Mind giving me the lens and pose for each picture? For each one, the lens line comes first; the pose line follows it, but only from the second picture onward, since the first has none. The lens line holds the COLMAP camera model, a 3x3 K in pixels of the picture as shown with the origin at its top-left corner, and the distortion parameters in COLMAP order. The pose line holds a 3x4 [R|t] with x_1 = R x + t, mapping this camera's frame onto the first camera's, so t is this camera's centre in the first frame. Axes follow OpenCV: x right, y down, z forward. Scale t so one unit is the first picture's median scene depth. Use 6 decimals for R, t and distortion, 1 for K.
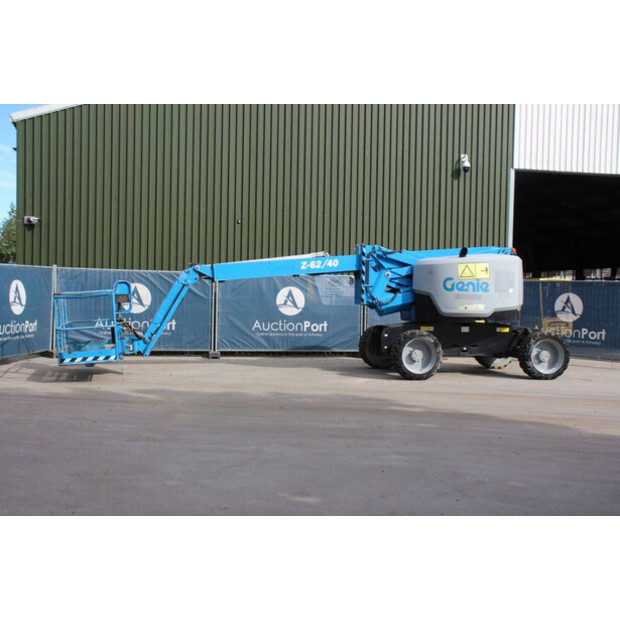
lens RADIAL K [[786.2, 0, 308.1], [0, 786.2, 306.5], [0, 0, 1]] dist [0.020726, 0.000000]
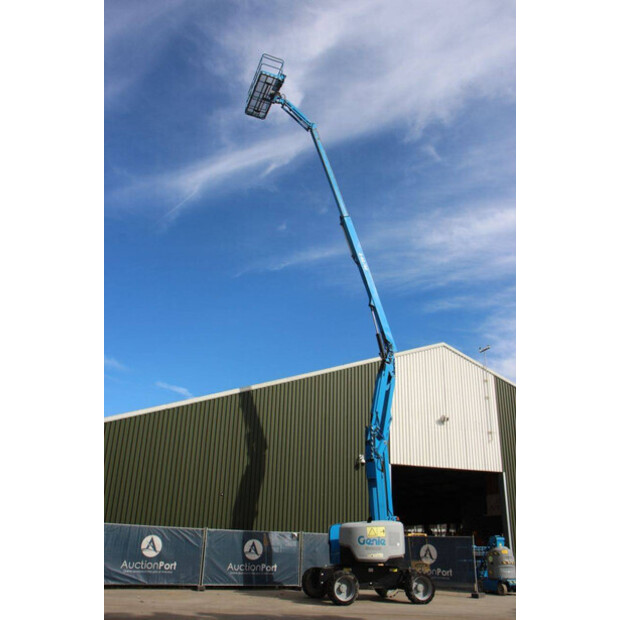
lens RADIAL K [[541.3, 0, 315.2], [0, 541.3, 316.1], [0, 0, 1]] dist [-0.086377, 0.062166]
pose [[0.988858, 0.064317, 0.134254, -0.088355], [-0.004981, 0.915639, -0.401971, -0.008092], [-0.148782, 0.396824, 0.905757, -0.156965]]
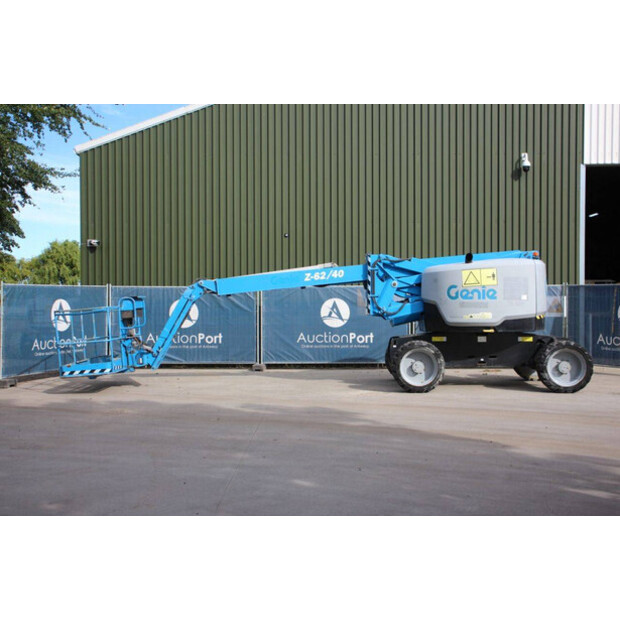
lens RADIAL K [[786.2, 0, 307.4], [0, 786.2, 313.9], [0, 0, 1]] dist [0.020726, 0.000000]
pose [[0.969546, -0.020606, -0.244040, 0.229986], [0.019203, 0.999783, -0.008126, 0.002342], [0.244154, 0.003192, 0.969731, 0.032228]]
